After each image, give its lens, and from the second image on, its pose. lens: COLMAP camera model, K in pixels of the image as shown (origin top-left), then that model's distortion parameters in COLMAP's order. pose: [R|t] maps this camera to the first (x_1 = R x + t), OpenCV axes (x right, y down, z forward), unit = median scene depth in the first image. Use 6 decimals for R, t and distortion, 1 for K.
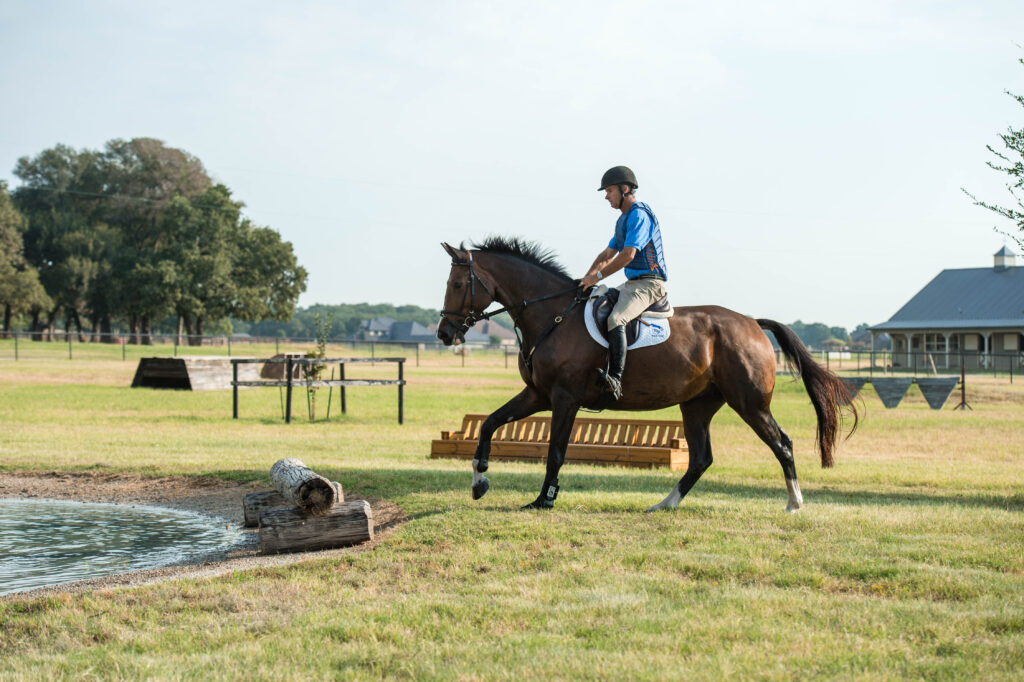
lens RADIAL K [[2685.6, 0, 503.8], [0, 2685.6, 350.7], [0, 0, 1]] dist [0.181670, 0.000000]
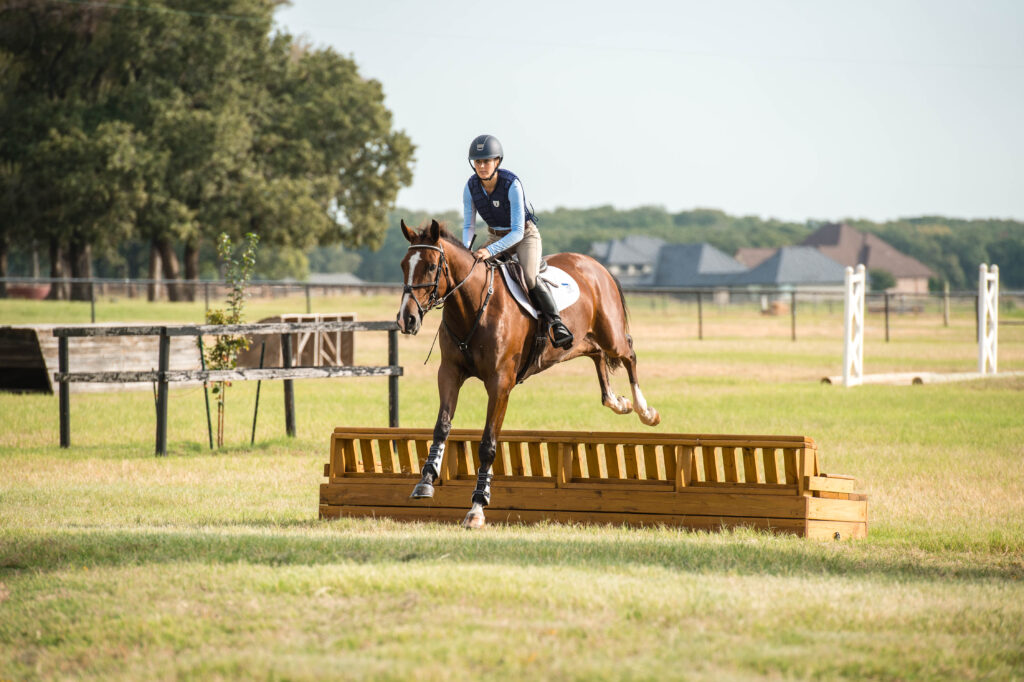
lens RADIAL K [[5775.9, 0, 488.0], [0, 5775.9, 335.3], [0, 0, 1]] dist [2.425365, 0.000000]
pose [[0.997058, -0.012596, -0.075602, 0.017694], [0.012971, 0.999906, 0.004478, 0.000198], [0.075539, -0.005446, 0.997128, -0.019539]]
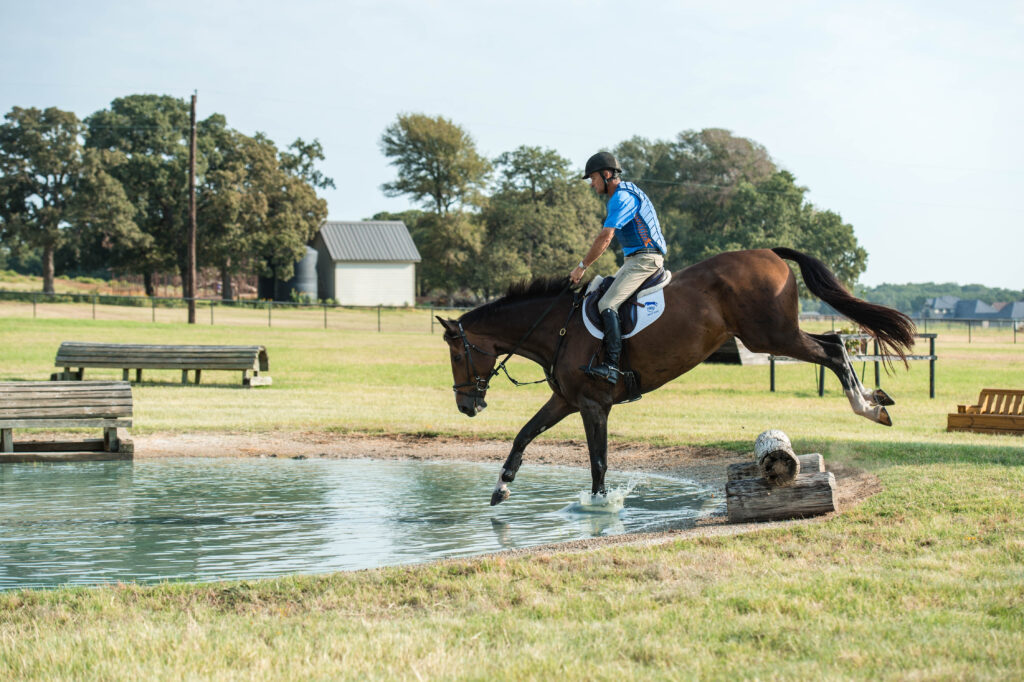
lens RADIAL K [[2524.2, 0, 493.1], [0, 2524.2, 357.3], [0, 0, 1]] dist [0.134161, 0.000000]
pose [[0.975156, 0.002061, -0.221511, 0.003787], [0.000512, 0.999933, 0.011557, 0.000109], [0.221520, -0.011383, 0.975089, 0.003849]]
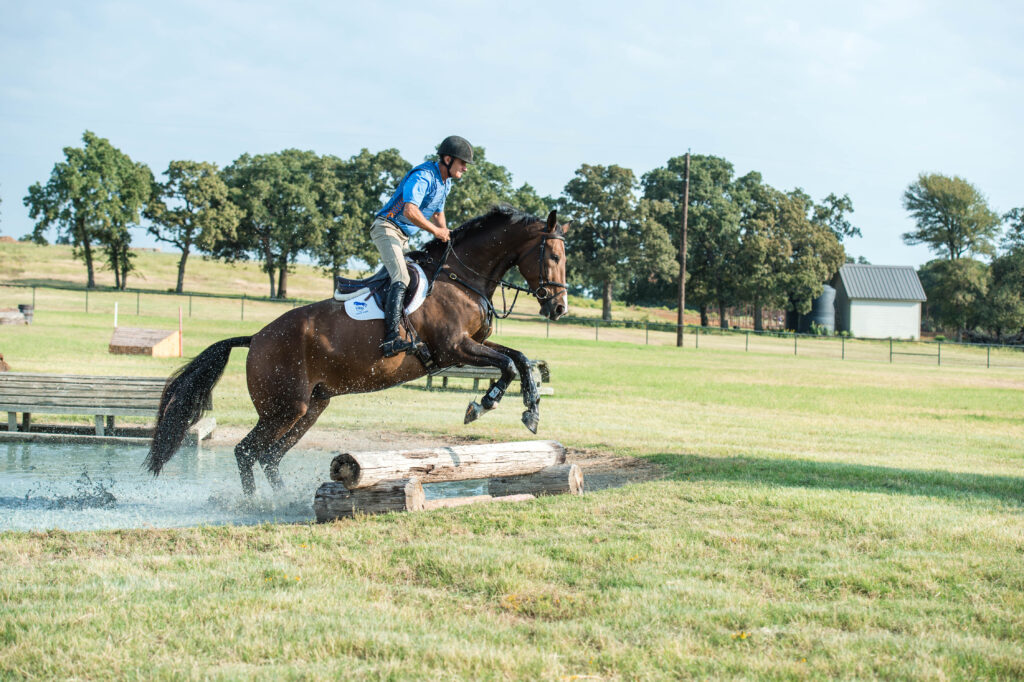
lens RADIAL K [[2116.5, 0, 510.1], [0, 2116.5, 336.3], [0, 0, 1]] dist [-0.059740, 0.000000]
pose [[0.881338, 0.026526, -0.471741, 0.037885], [-0.032521, 0.999461, -0.004559, 0.000375], [0.471366, 0.019359, 0.881725, 0.031160]]
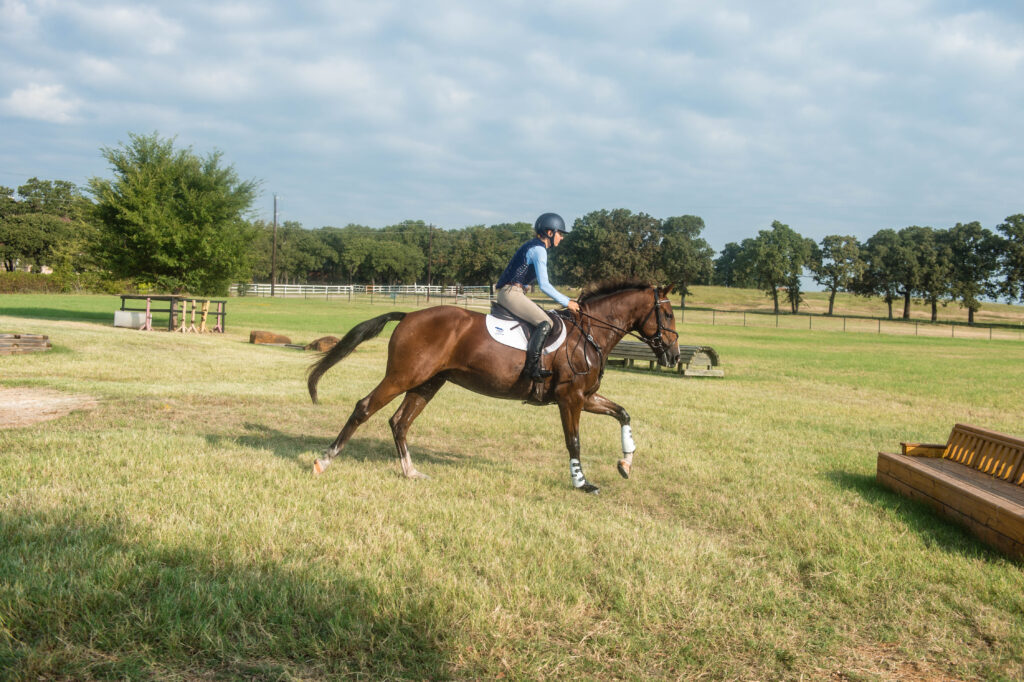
lens RADIAL K [[1081.4, 0, 513.0], [0, 1081.4, 360.0], [0, 0, 1]] dist [0.052552, 0.000000]
pose [[0.499385, 0.043596, -0.865283, 0.043082], [-0.038261, 0.998869, 0.028245, 0.000711], [0.865535, 0.019002, 0.500488, 0.165890]]
